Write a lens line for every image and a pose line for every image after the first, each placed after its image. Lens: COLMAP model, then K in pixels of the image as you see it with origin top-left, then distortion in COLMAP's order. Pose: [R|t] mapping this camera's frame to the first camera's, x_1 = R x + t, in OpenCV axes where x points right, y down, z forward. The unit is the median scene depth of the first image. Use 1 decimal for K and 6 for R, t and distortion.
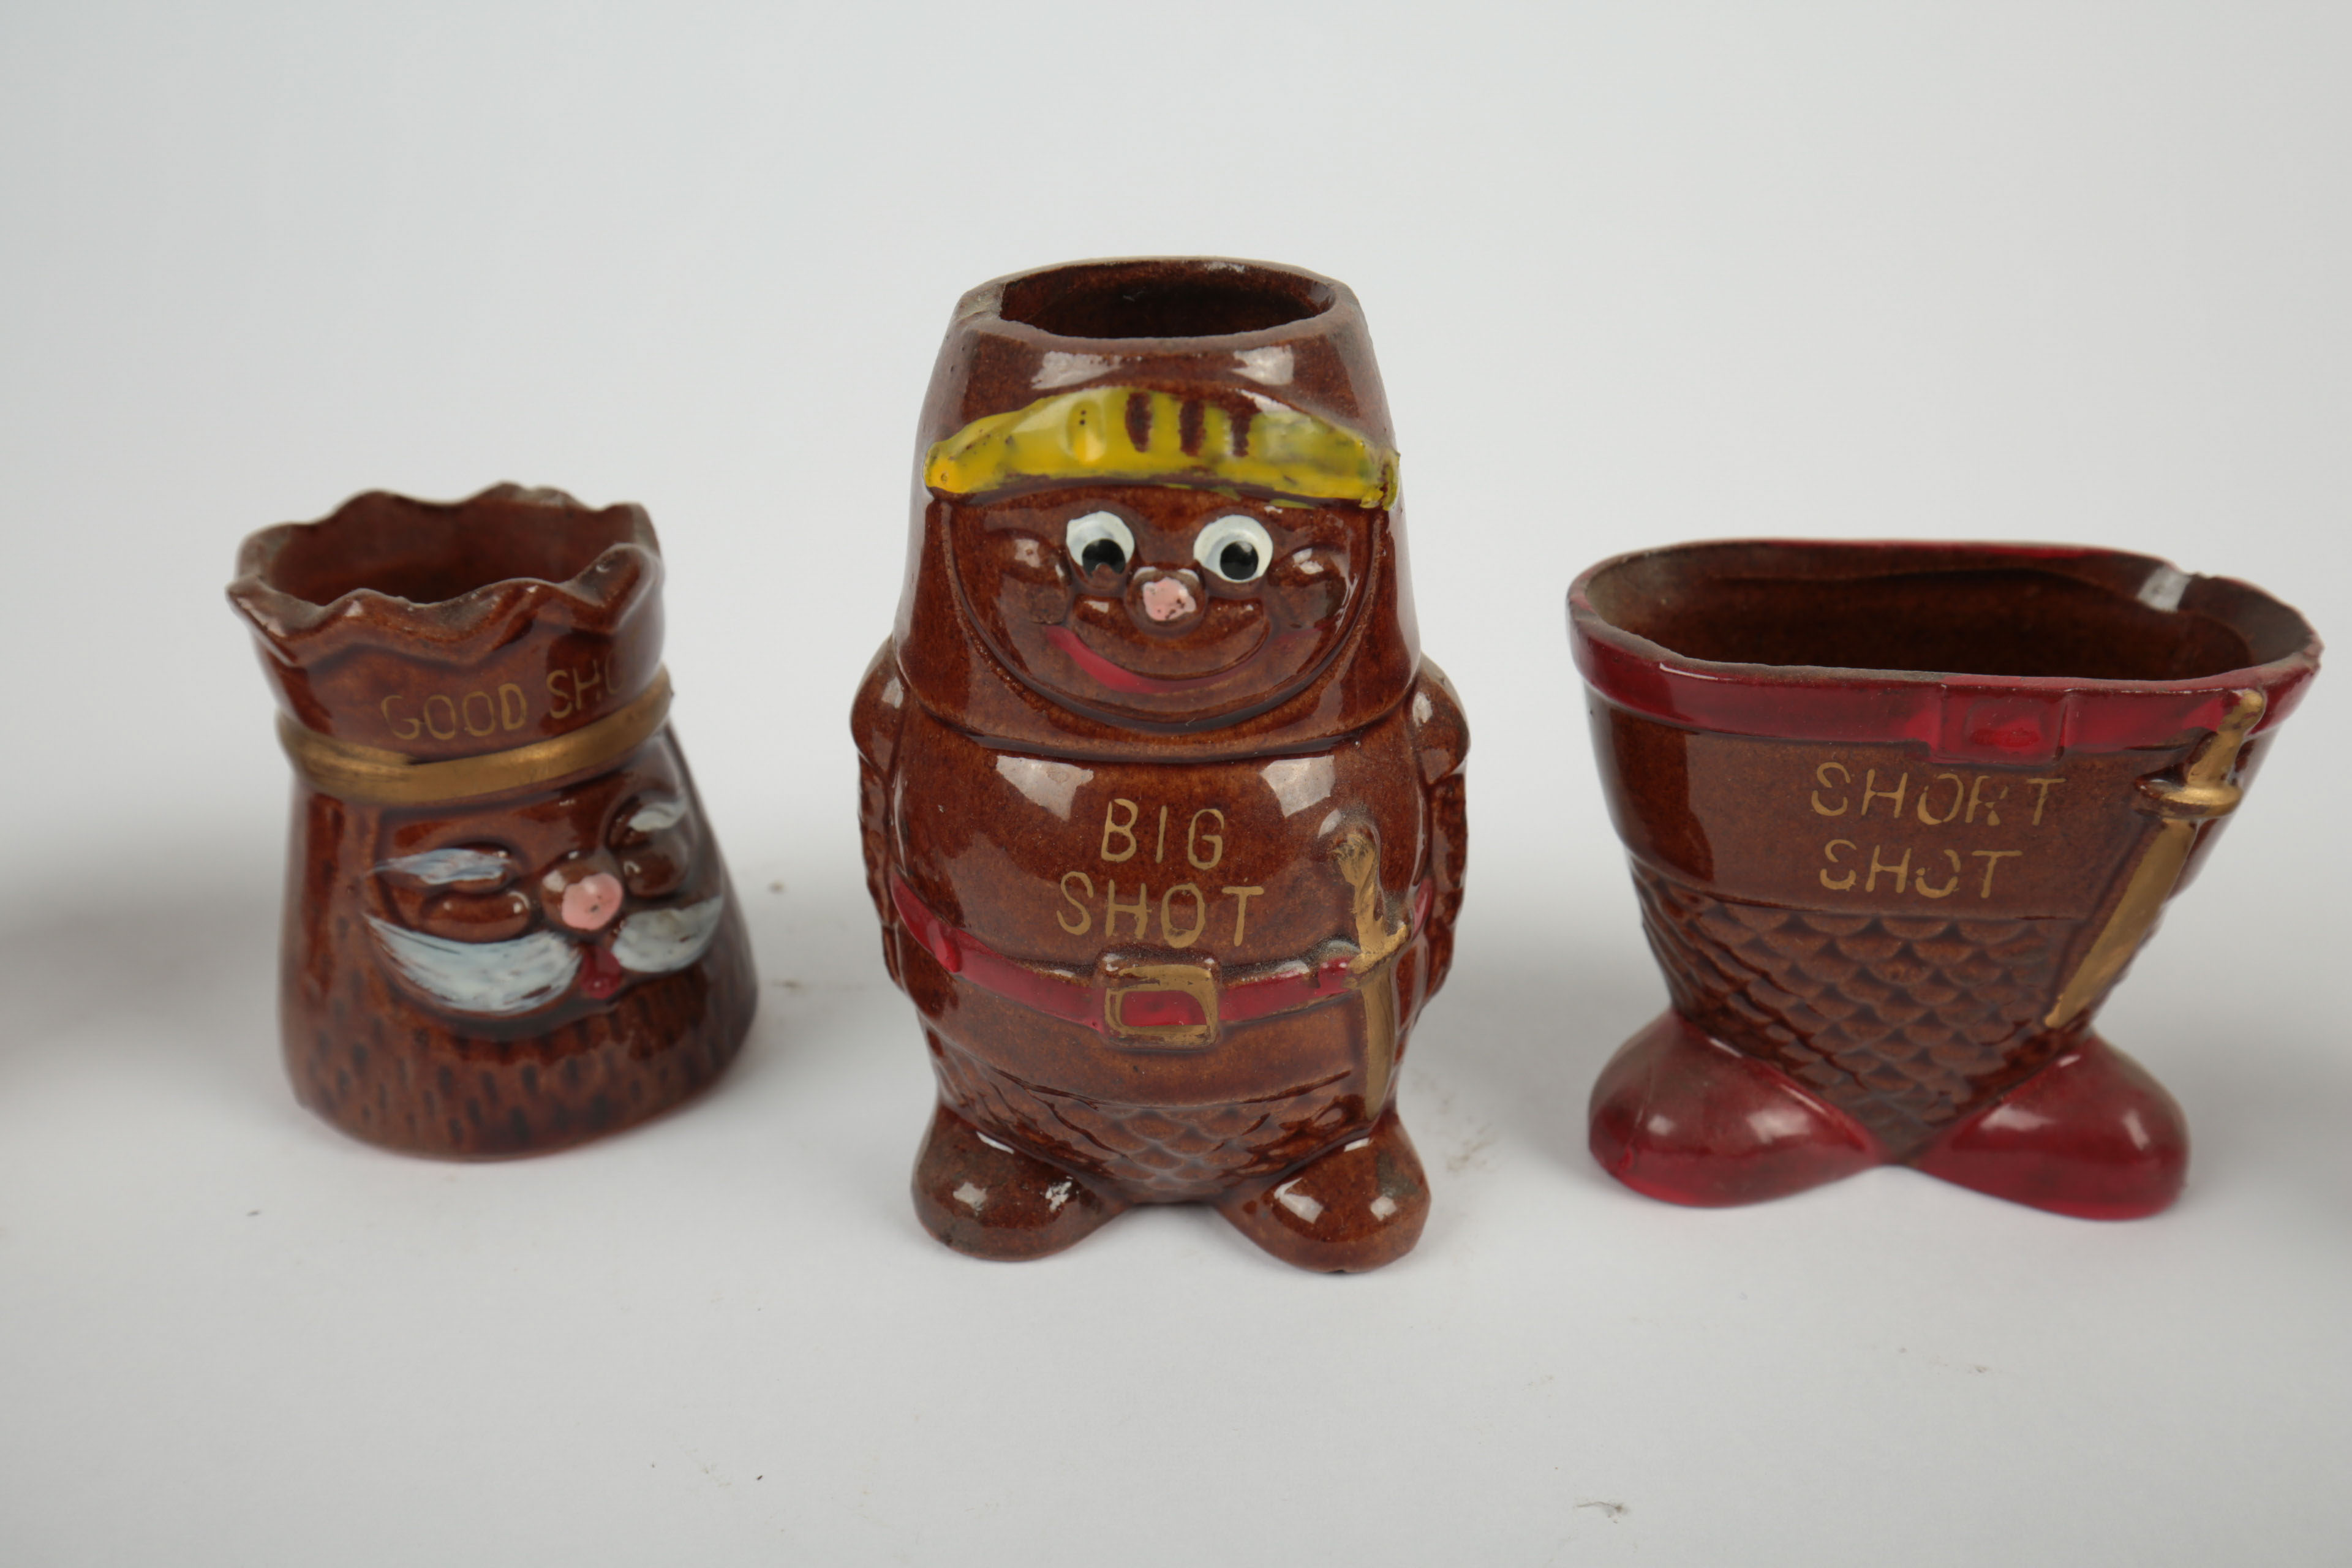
lens RADIAL K [[2128.8, 0, 1176.0], [0, 2128.8, 784.0], [0, 0, 1]] dist [0.018607, 0.004181]
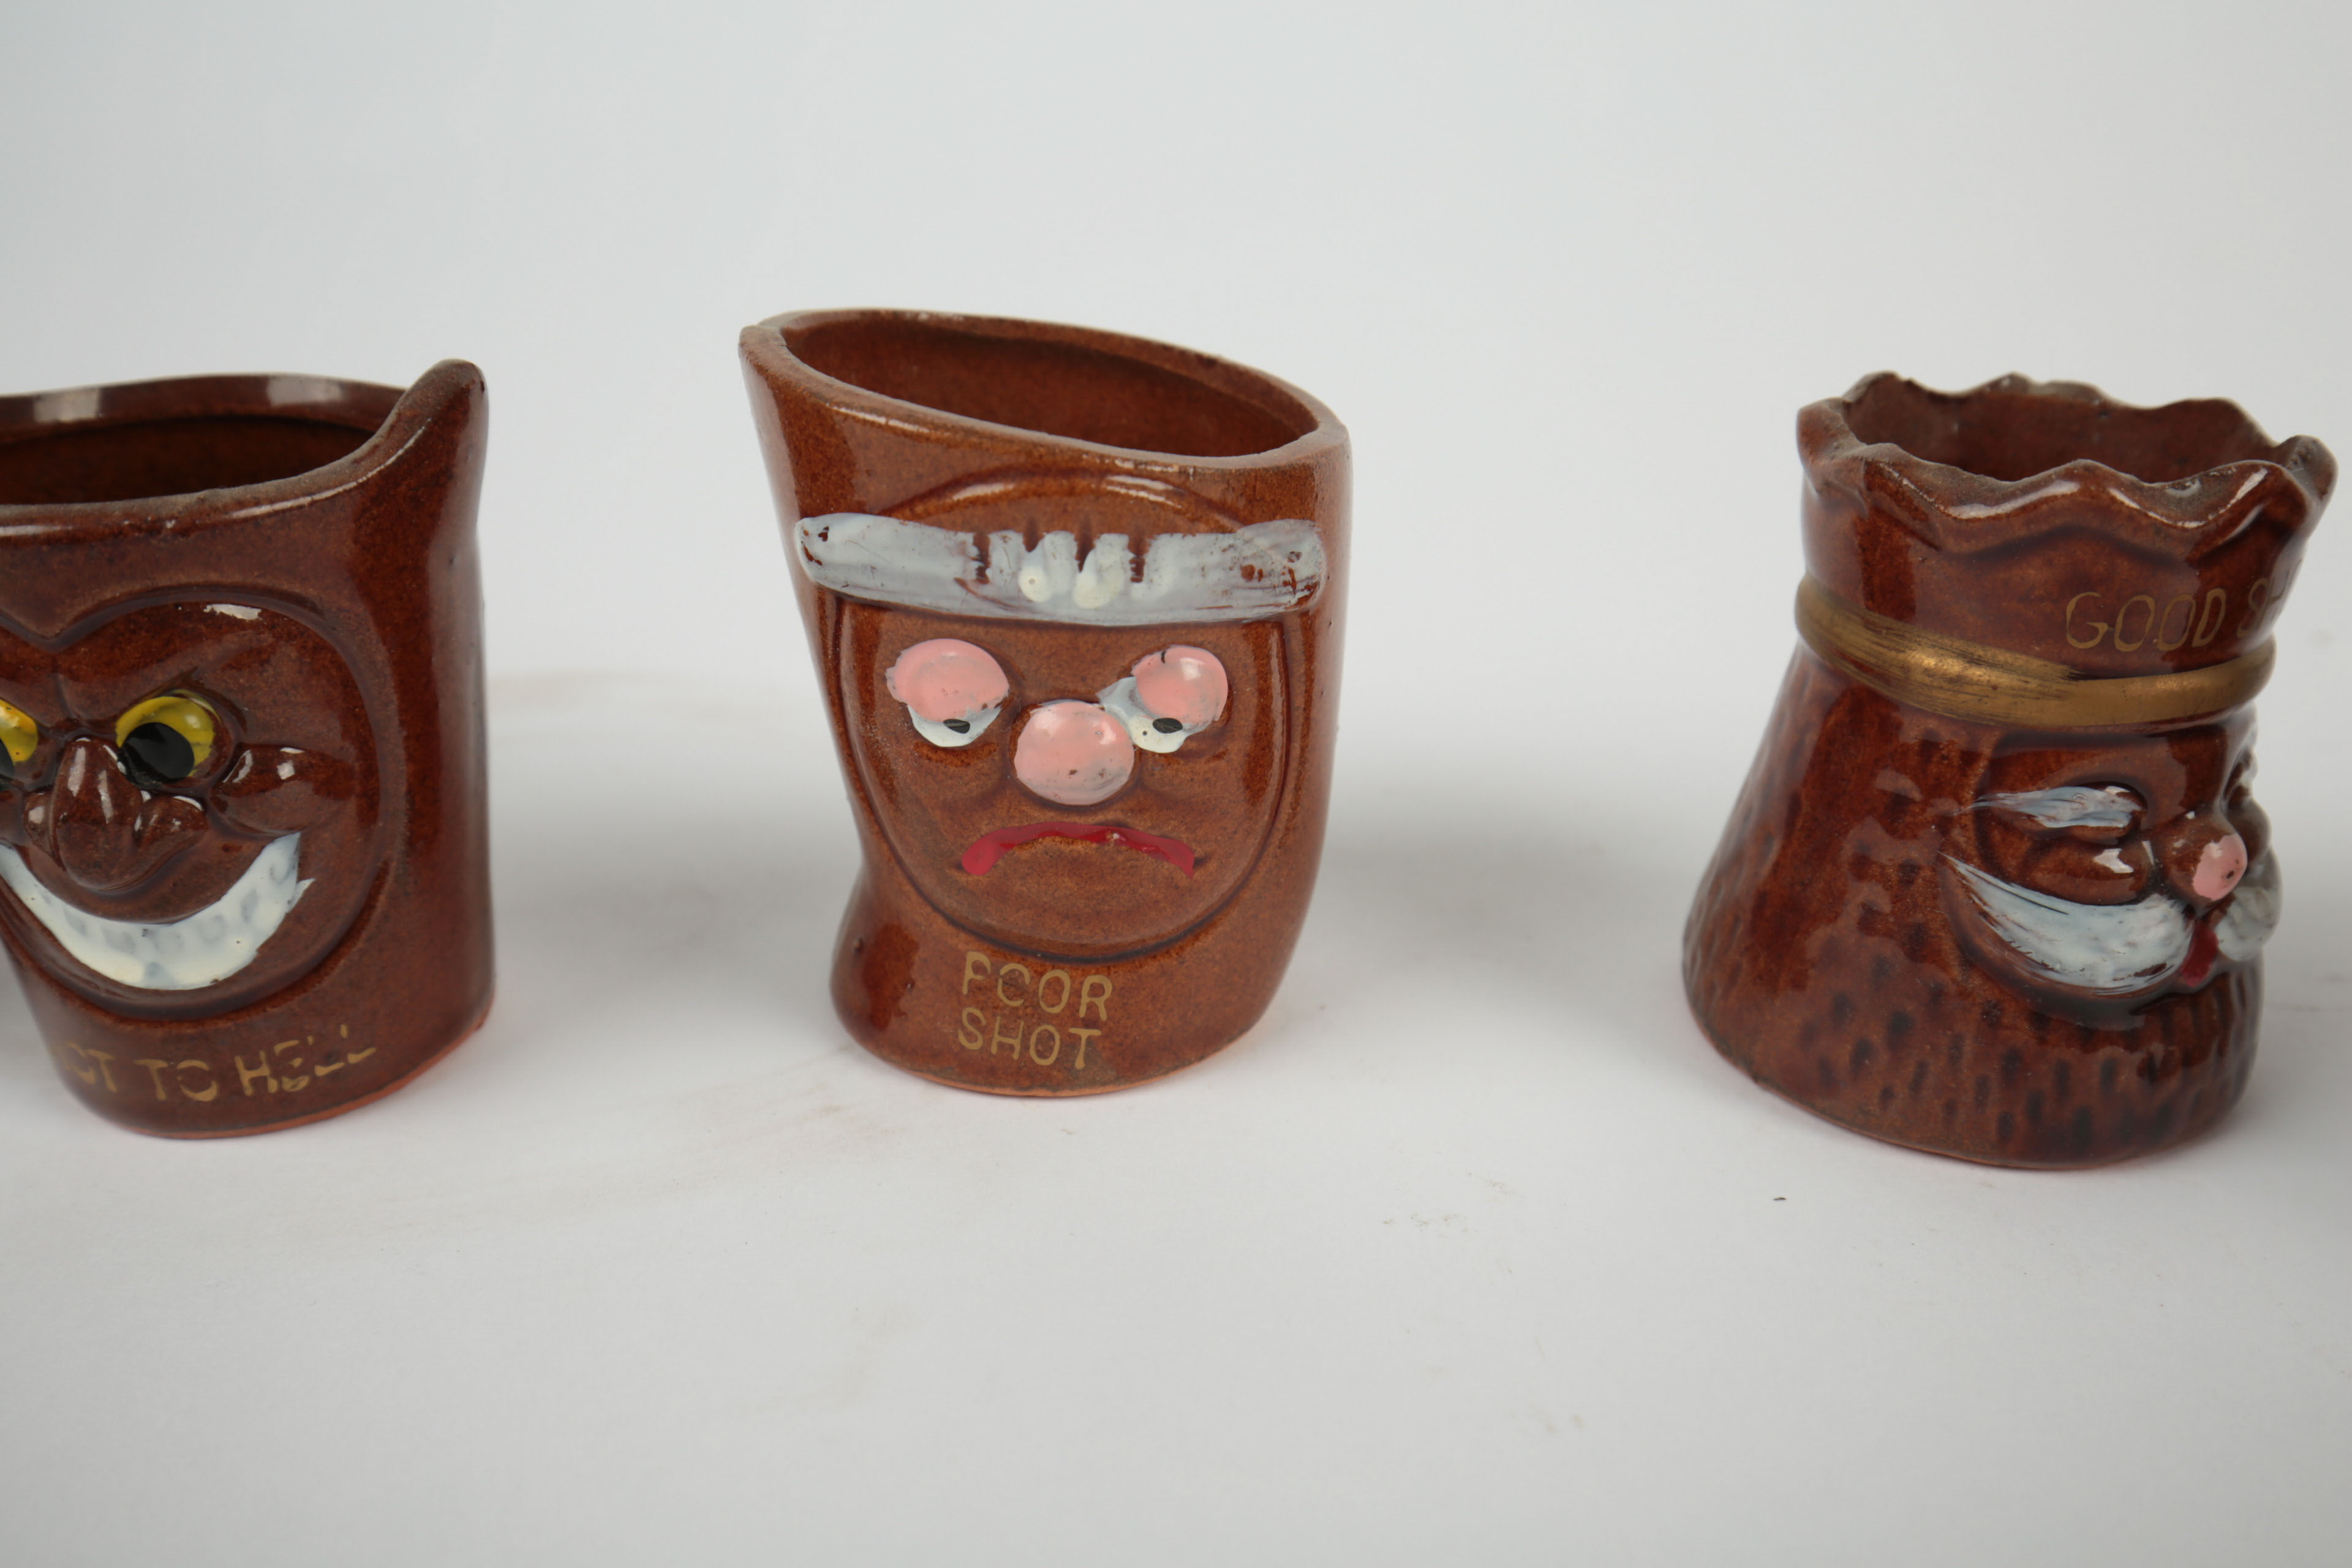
lens RADIAL K [[2128.8, 0, 1176.0], [0, 2128.8, 784.0], [0, 0, 1]] dist [0.018607, 0.004181]
pose [[0.983604, 0.078328, -0.162443, -0.583673], [-0.083655, 0.996150, -0.026206, 0.085319], [0.159765, 0.039365, 0.986370, 0.131200]]
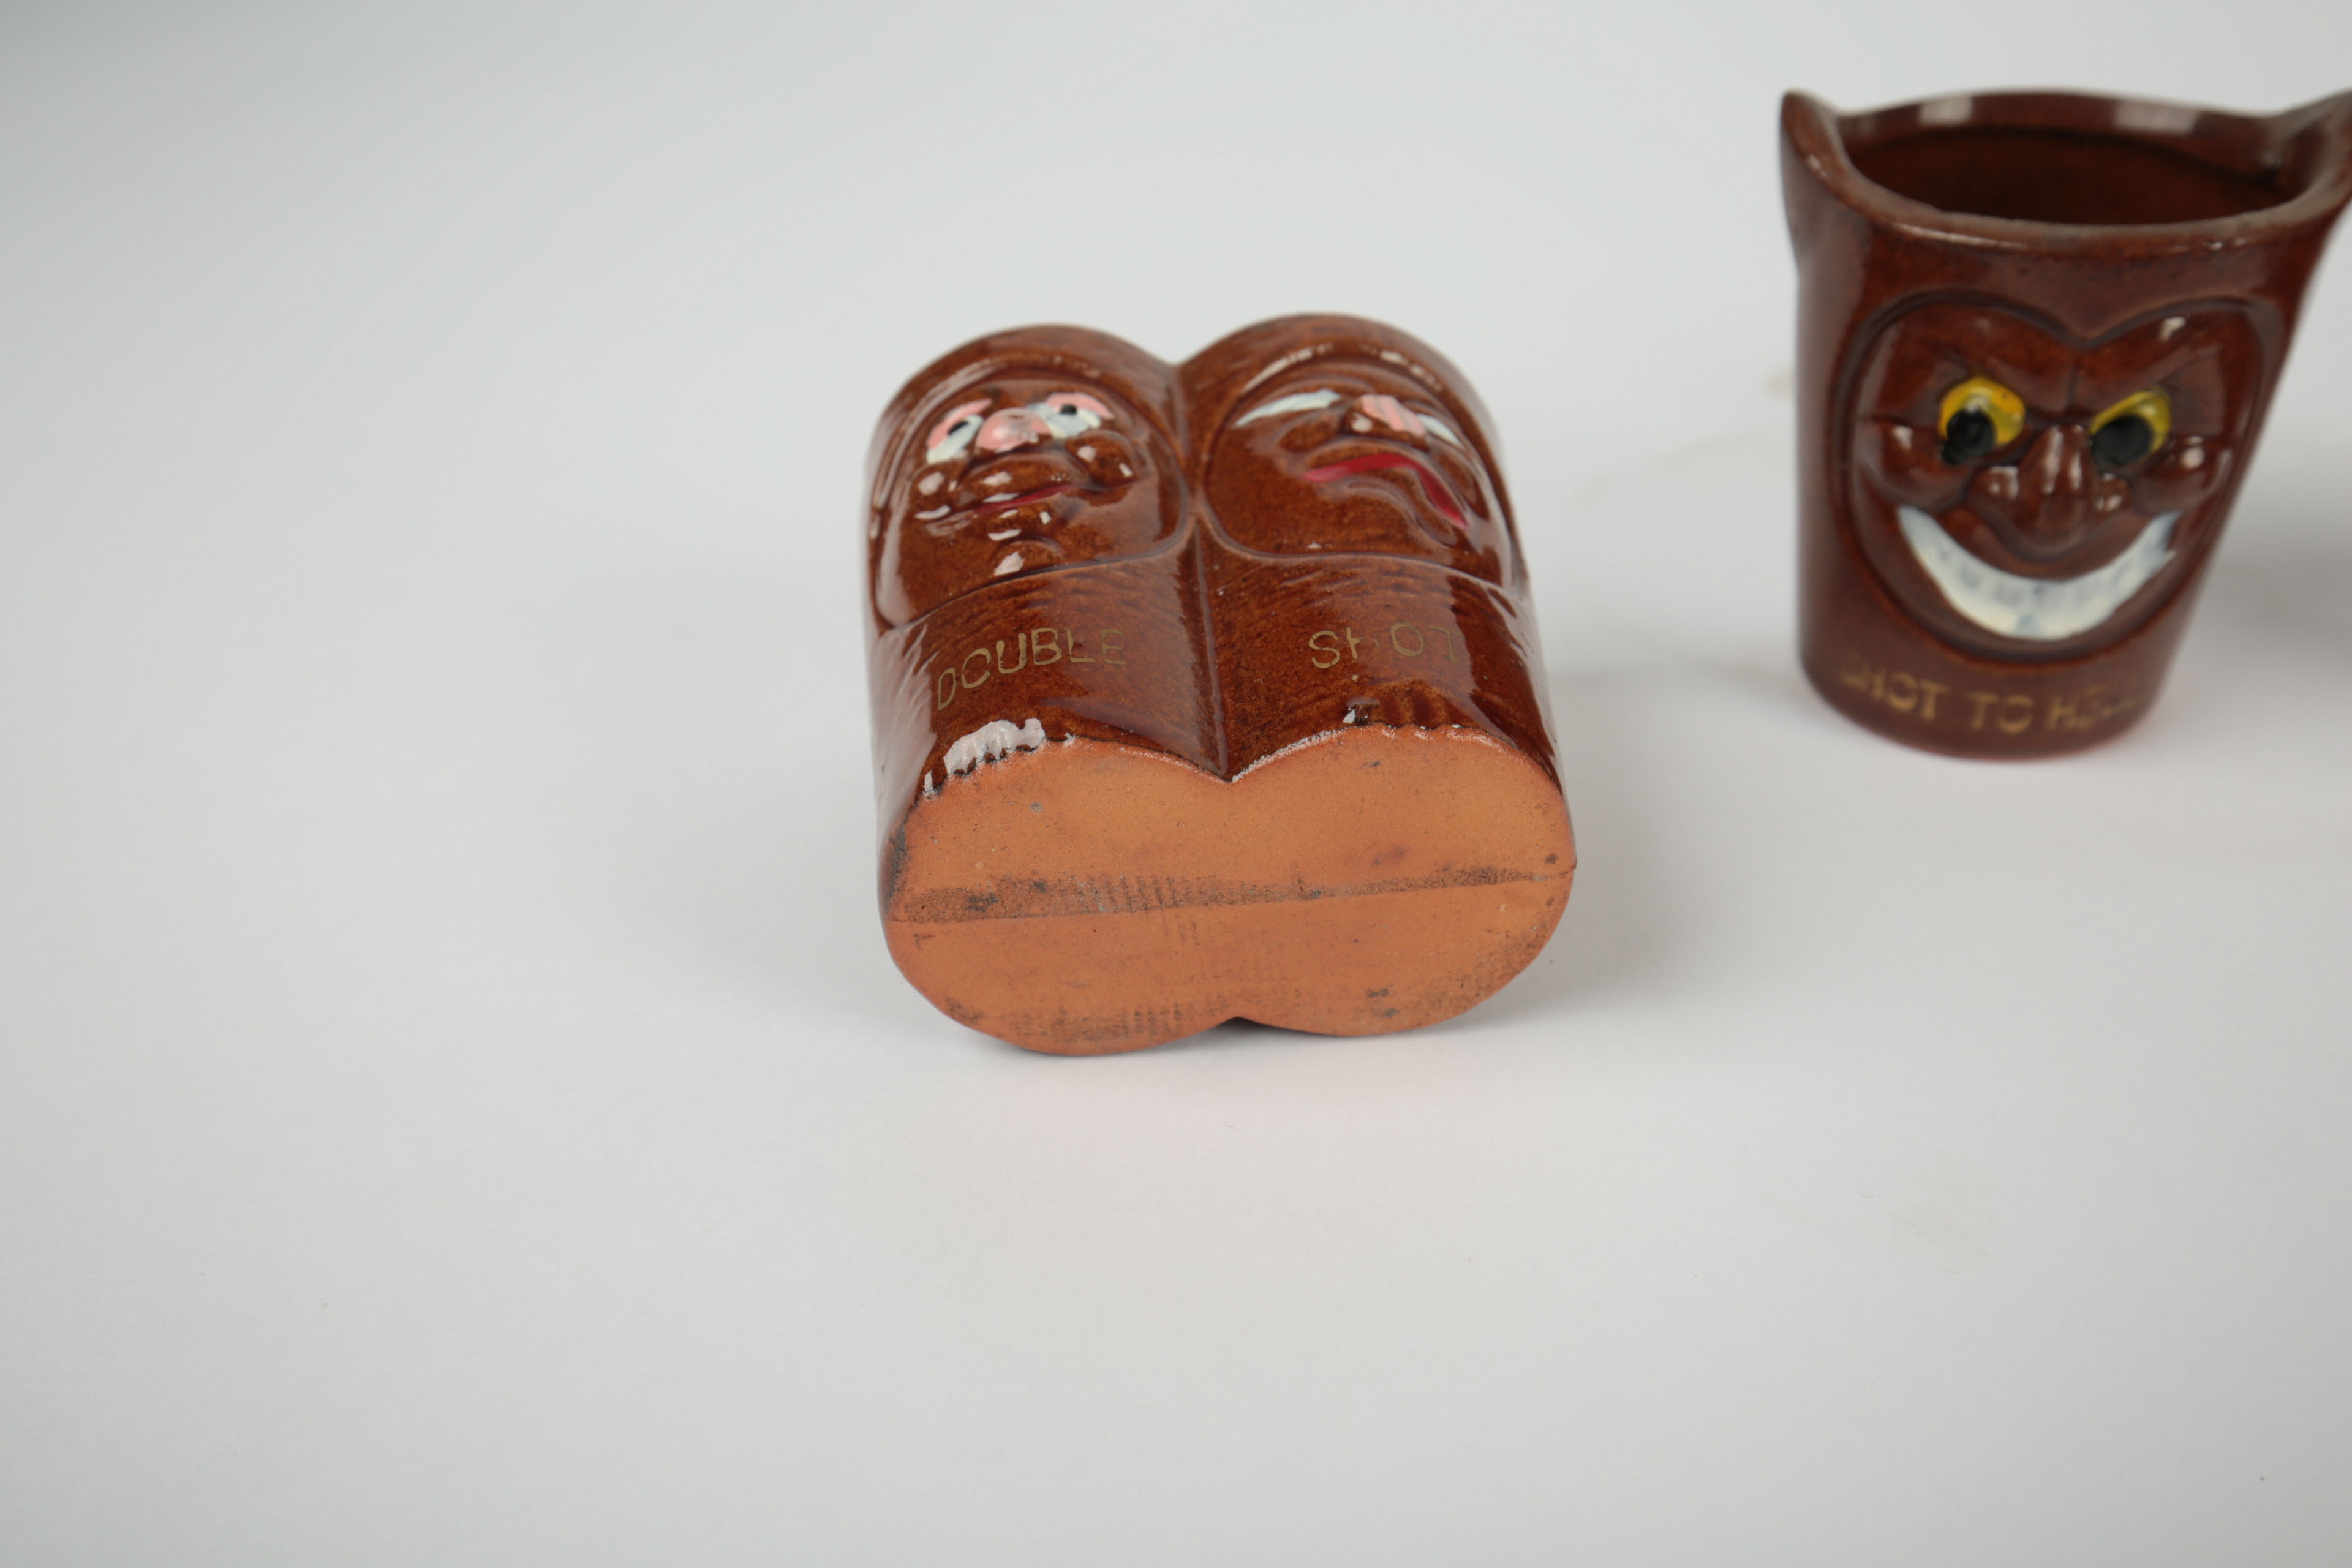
lens RADIAL K [[2128.8, 0, 1176.0], [0, 2128.8, 784.0], [0, 0, 1]] dist [0.018607, 0.004181]
pose [[0.928192, 0.176555, -0.327549, -1.175322], [-0.131151, 0.979003, 0.156051, 0.144289], [0.348224, -0.101887, 0.931858, -0.201097]]
